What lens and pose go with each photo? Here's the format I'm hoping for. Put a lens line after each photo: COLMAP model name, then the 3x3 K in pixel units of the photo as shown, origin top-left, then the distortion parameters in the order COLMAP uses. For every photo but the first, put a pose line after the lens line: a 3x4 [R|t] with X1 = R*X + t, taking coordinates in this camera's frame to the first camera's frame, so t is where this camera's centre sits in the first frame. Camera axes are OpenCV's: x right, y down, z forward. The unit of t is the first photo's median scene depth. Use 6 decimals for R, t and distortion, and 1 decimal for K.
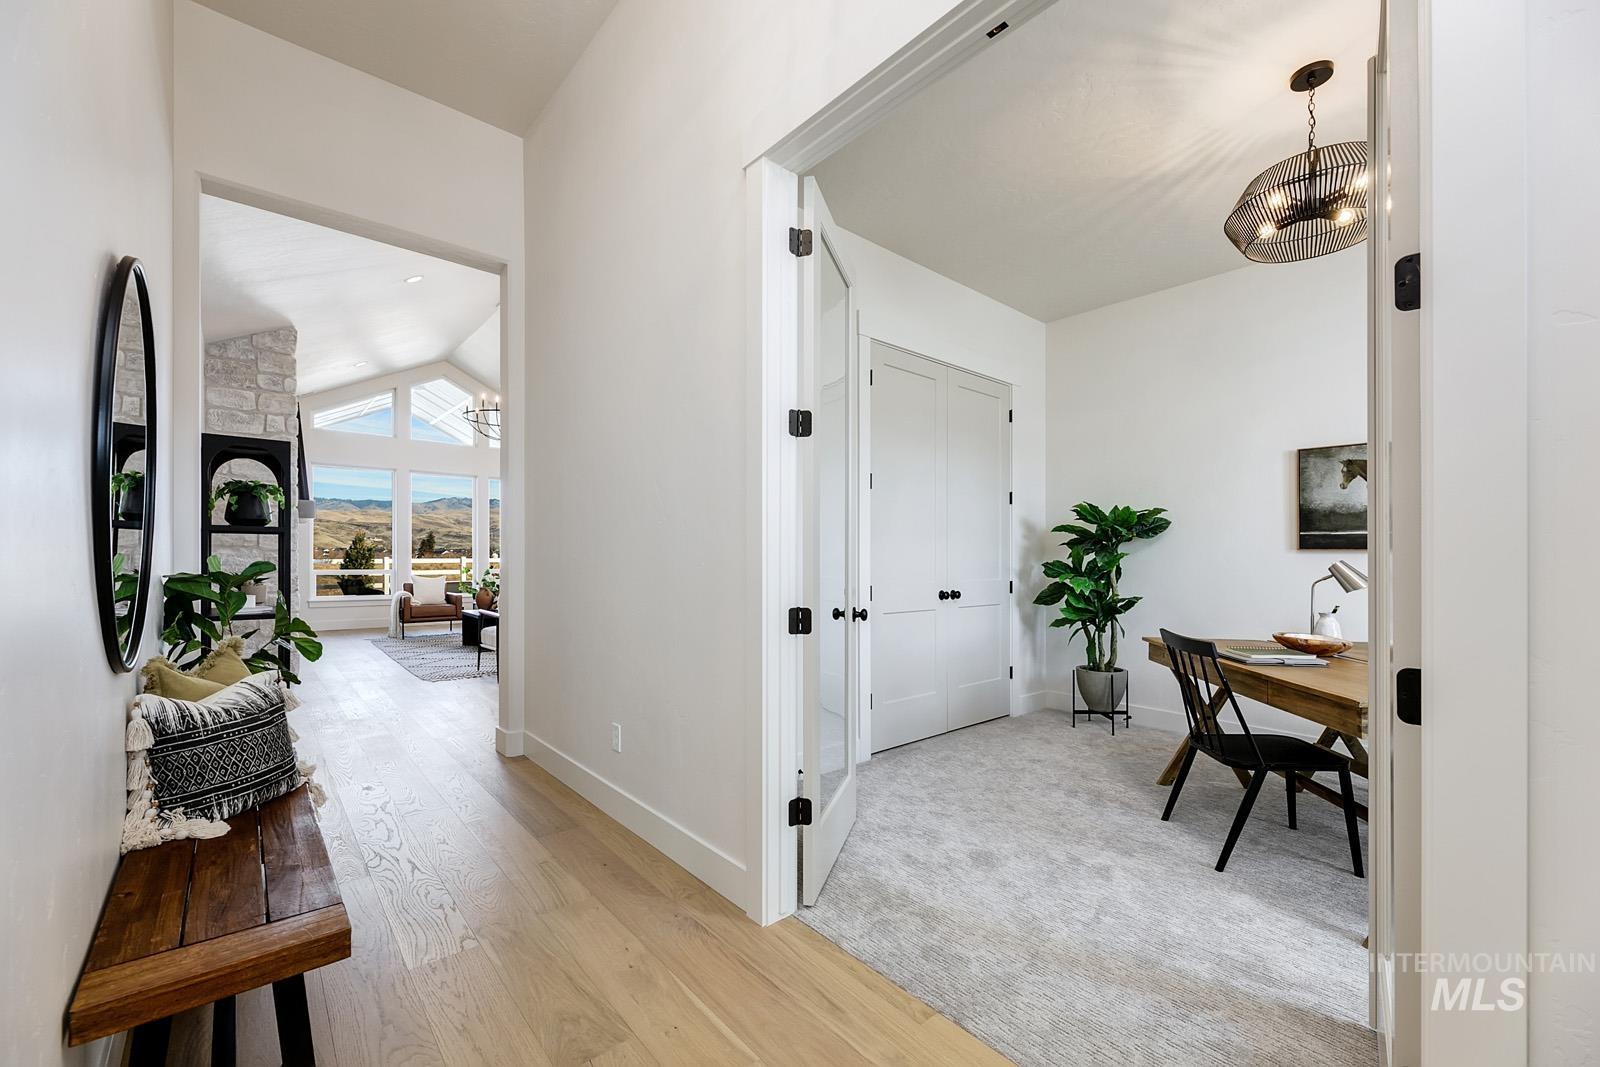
lens RADIAL K [[640.7, 0, 800.2], [0, 640.7, 548.0], [0, 0, 1]] dist [-0.000598, 0.000201]
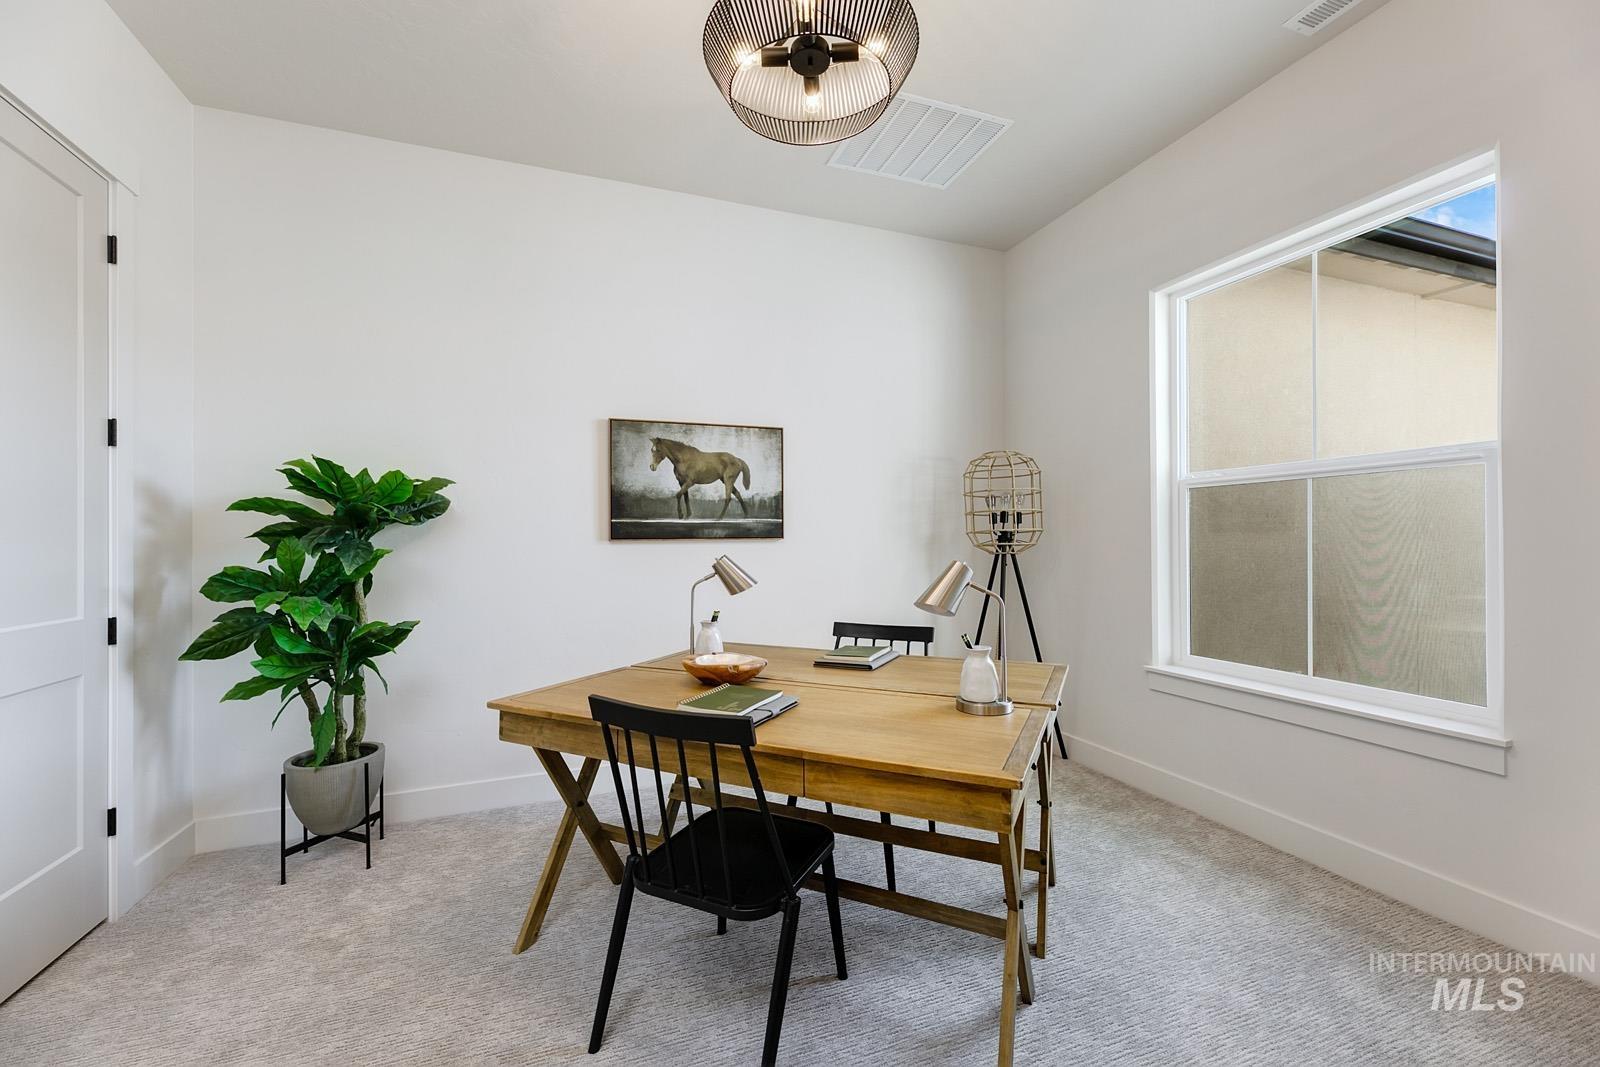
lens RADIAL K [[640.7, 0, 802.6], [0, 640.7, 527.3], [0, 0, 1]] dist [-0.000598, 0.000201]
pose [[0.339575, 0.003757, 0.940572, 0.078213], [0.005356, 0.999968, -0.005928, -0.007200], [-0.940564, 0.007050, 0.339544, 0.428643]]
